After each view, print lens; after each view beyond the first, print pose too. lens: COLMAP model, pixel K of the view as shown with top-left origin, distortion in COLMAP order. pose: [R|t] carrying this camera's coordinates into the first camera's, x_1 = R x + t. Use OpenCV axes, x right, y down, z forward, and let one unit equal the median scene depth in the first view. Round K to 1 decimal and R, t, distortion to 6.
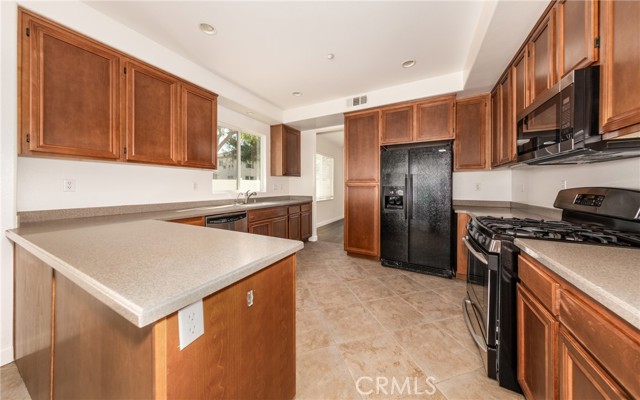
lens RADIAL K [[201.2, 0, 321.3], [0, 201.2, 185.9], [0, 0, 1]] dist [0.000234, 0.000016]
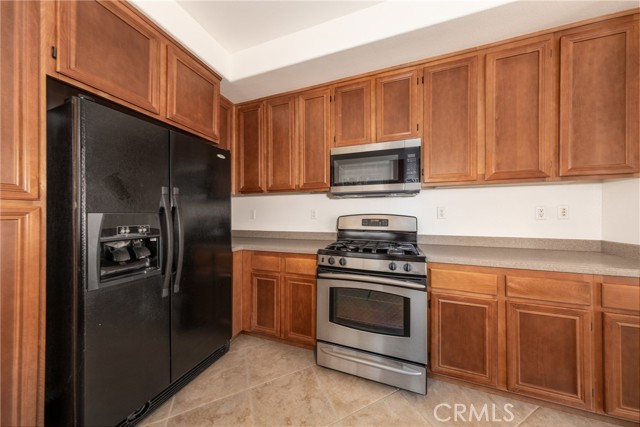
lens RADIAL K [[197.6, 0, 320.0], [0, 197.6, 213.5], [0, 0, 1]] dist [-0.000109, 0.000003]
pose [[-0.137862, 0.003632, 0.990445, -0.053292], [-0.000659, 0.999993, -0.003759, 0.002381], [-0.990451, -0.001171, -0.137858, 0.755562]]
